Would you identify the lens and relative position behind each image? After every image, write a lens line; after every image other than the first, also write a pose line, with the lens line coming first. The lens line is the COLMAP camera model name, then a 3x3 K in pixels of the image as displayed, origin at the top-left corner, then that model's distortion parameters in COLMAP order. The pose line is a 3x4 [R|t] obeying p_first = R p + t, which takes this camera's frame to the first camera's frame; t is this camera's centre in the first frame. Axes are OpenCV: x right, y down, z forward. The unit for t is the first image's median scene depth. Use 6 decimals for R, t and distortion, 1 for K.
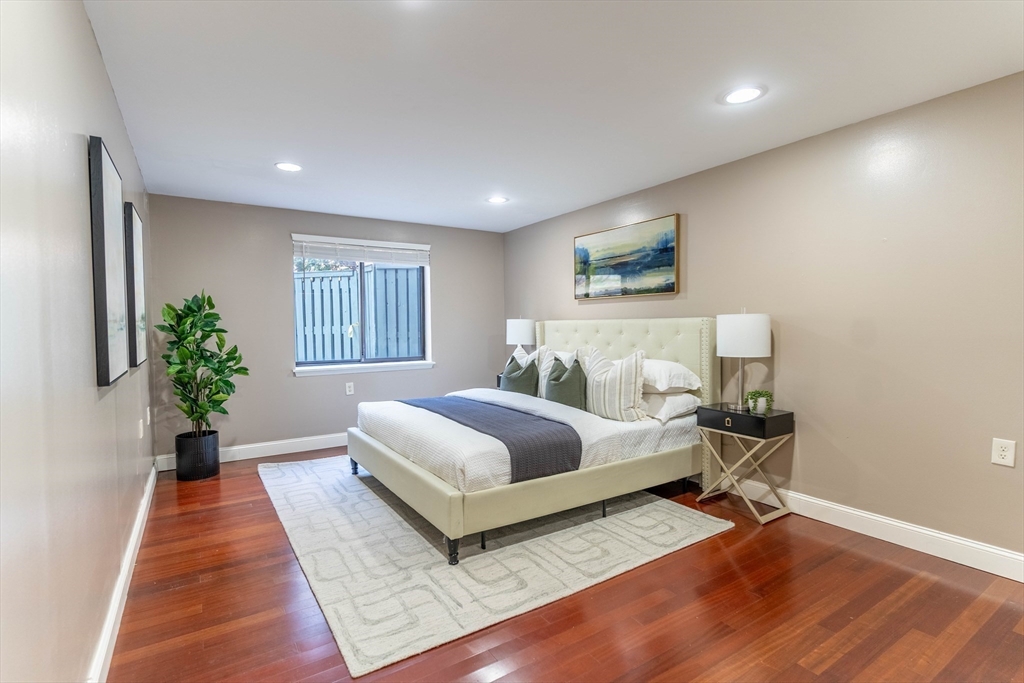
lens RADIAL K [[486.2, 0, 514.7], [0, 486.2, 342.5], [0, 0, 1]] dist [0.000387, -0.000016]
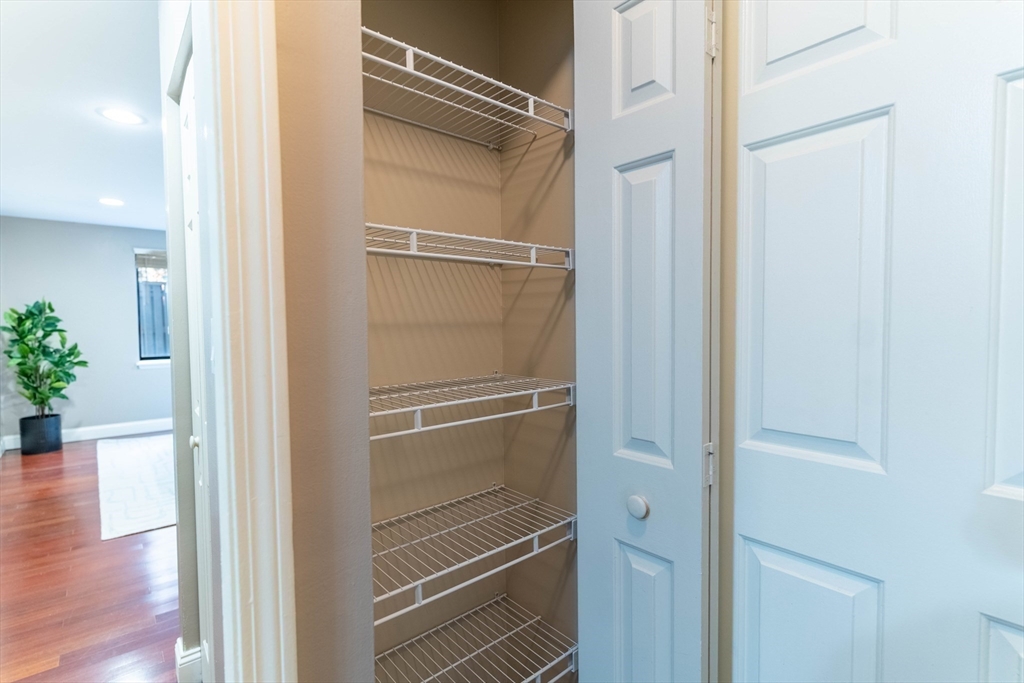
lens RADIAL K [[486.2, 0, 508.2], [0, 486.2, 340.8], [0, 0, 1]] dist [0.000387, -0.000016]
pose [[0.990625, -0.002697, 0.136581, 0.334136], [0.002621, 0.999996, 0.000736, 0.003184], [-0.136582, -0.000371, 0.990629, -0.353123]]
